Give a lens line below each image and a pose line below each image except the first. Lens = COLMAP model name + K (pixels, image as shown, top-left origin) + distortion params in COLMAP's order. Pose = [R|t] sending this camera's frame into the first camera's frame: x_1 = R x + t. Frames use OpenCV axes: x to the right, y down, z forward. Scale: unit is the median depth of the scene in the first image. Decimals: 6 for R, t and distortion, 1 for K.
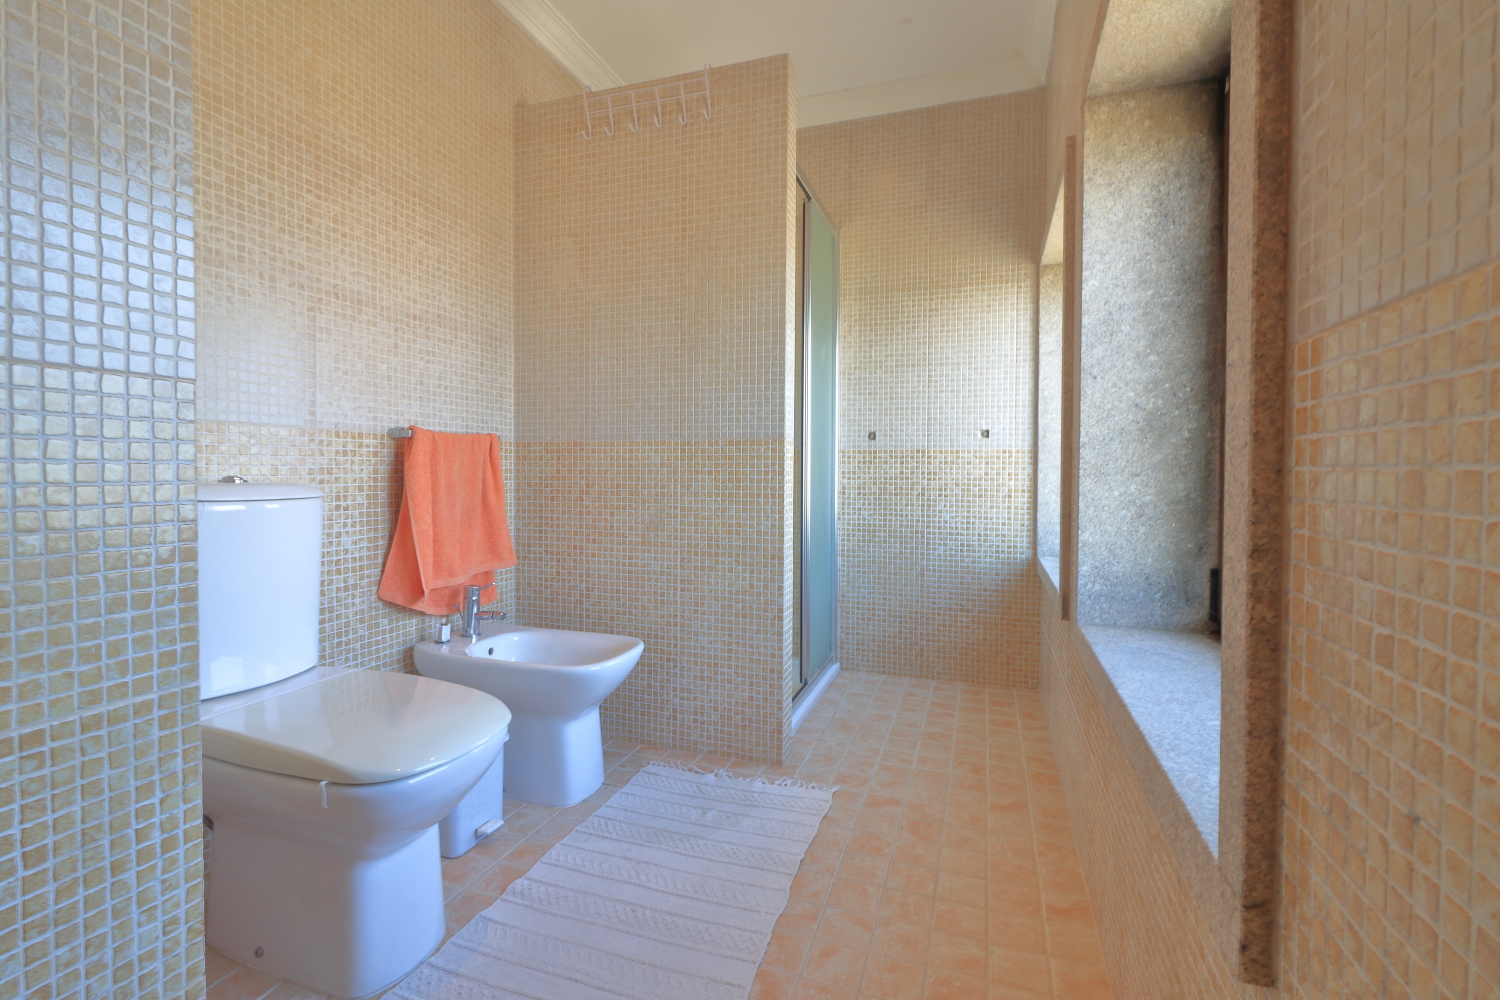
lens RADIAL K [[681.6, 0, 745.1], [0, 681.6, 485.7], [0, 0, 1]] dist [0.001337, -0.000608]
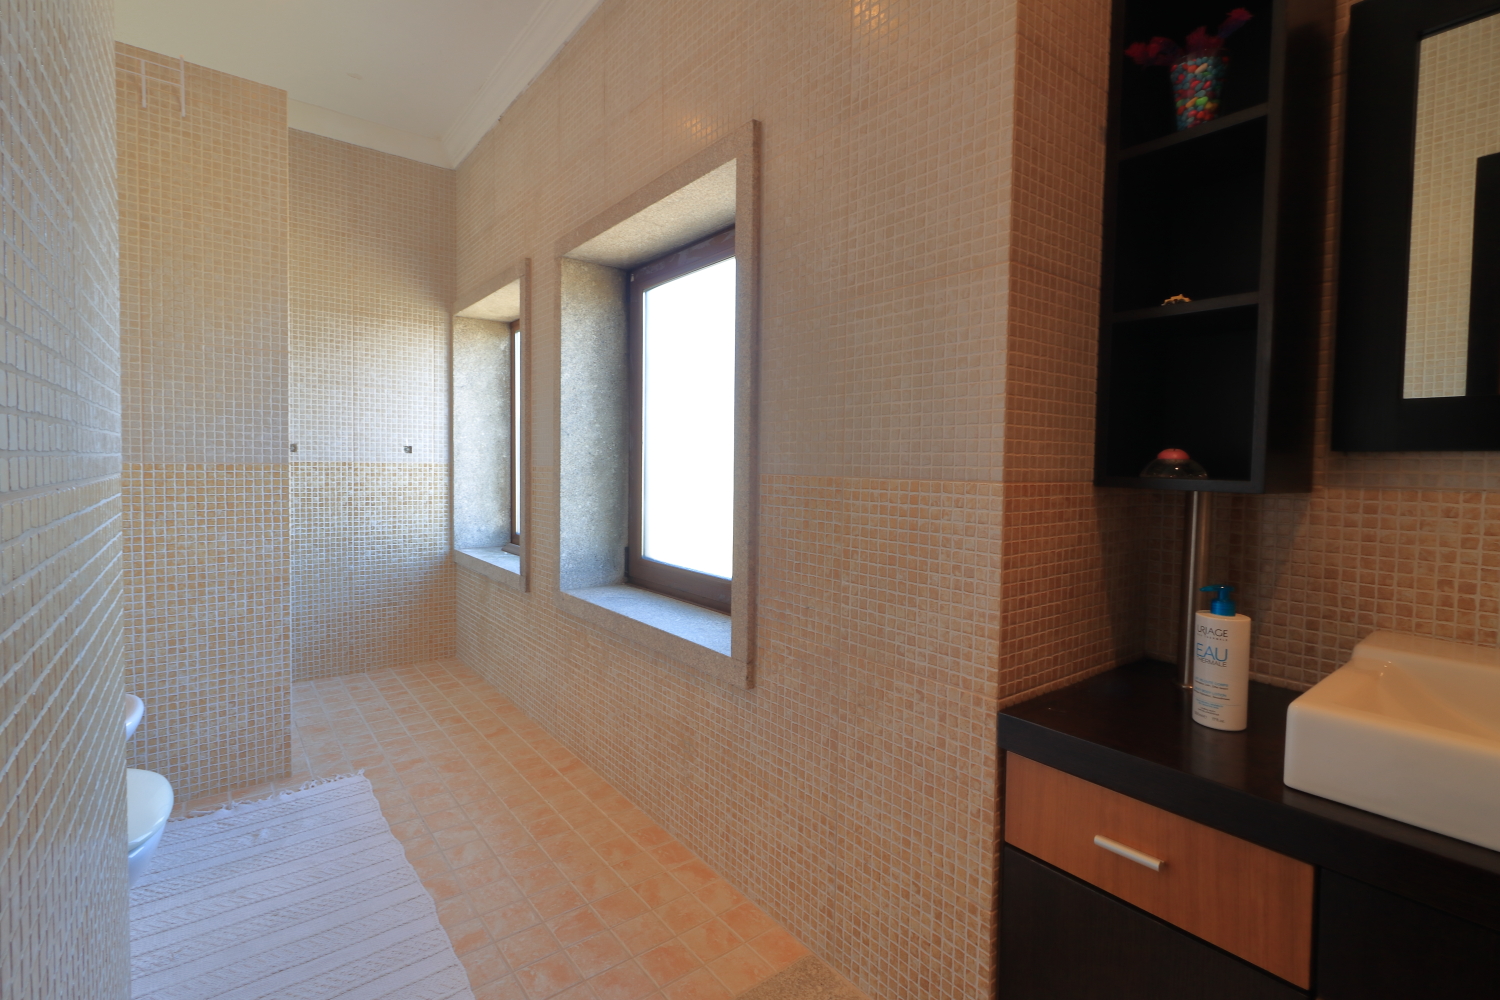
lens RADIAL K [[681.6, 0, 745.6], [0, 681.6, 486.8], [0, 0, 1]] dist [0.001337, -0.000608]
pose [[0.528320, -0.028782, 0.848557, -0.432869], [0.006271, 0.999530, 0.029998, -0.057366], [-0.849022, -0.010528, 0.528253, -0.133268]]
